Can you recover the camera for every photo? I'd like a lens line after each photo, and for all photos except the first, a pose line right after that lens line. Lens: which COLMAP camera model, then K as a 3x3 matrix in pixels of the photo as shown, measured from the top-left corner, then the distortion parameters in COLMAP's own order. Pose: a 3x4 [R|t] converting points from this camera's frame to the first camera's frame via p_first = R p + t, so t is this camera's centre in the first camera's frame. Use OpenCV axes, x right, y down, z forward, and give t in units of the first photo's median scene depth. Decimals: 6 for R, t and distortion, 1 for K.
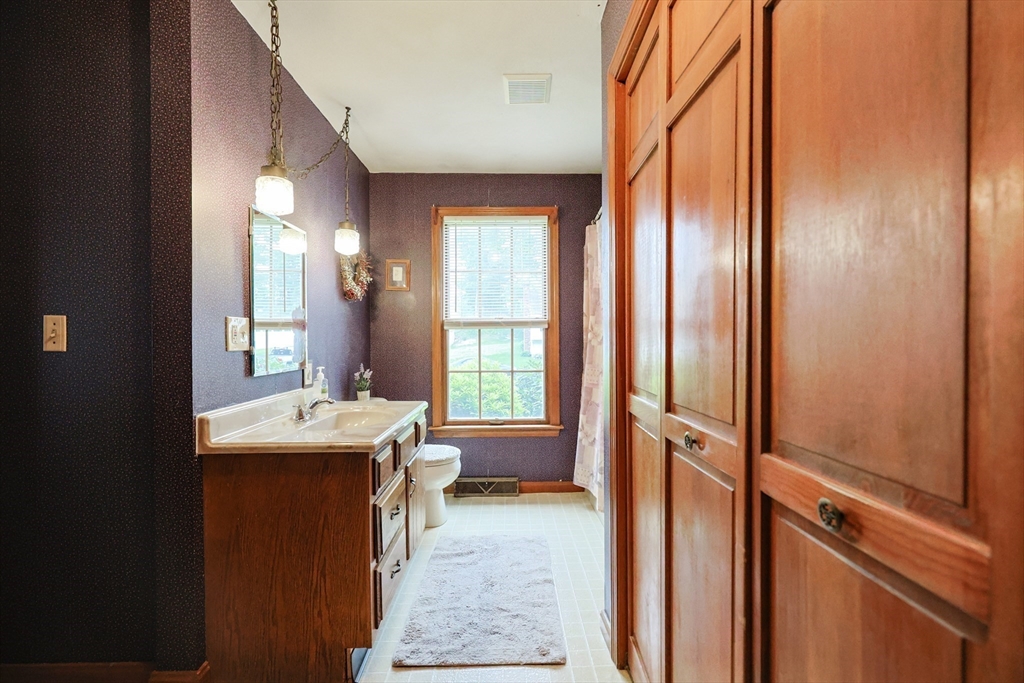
lens RADIAL K [[440.7, 0, 513.6], [0, 440.7, 344.0], [0, 0, 1]] dist [0.002243, 0.000217]
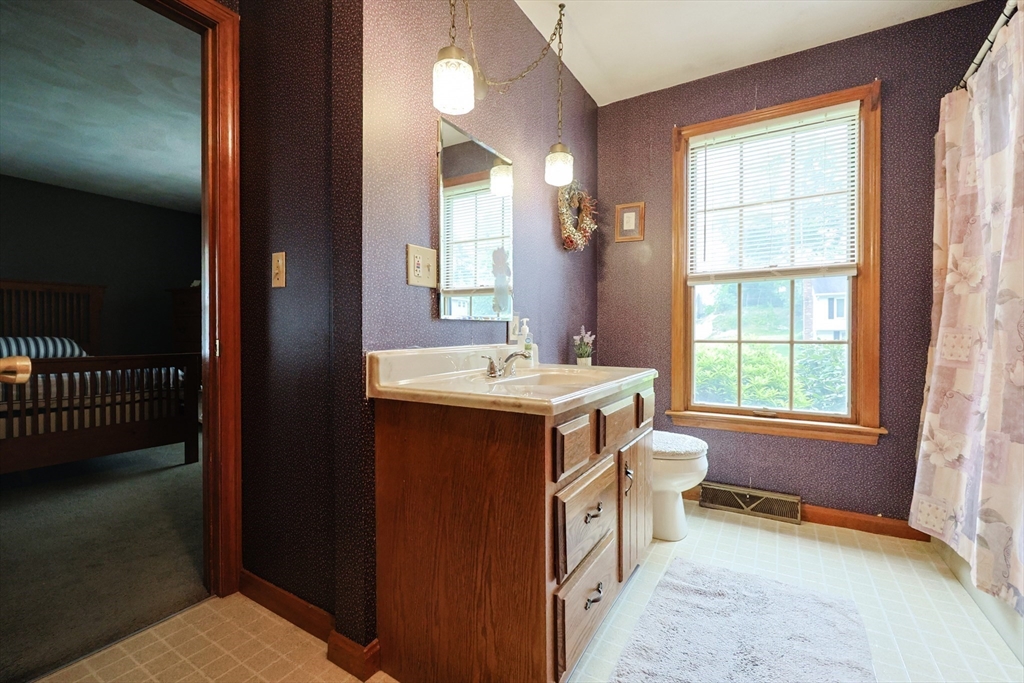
lens RADIAL K [[440.7, 0, 516.7], [0, 440.7, 336.6], [0, 0, 1]] dist [0.002243, 0.000217]
pose [[0.851879, 0.010336, -0.523637, -0.010710], [-0.009690, 0.999945, 0.003973, 0.073979], [0.523649, 0.001690, 0.851932, 0.247342]]
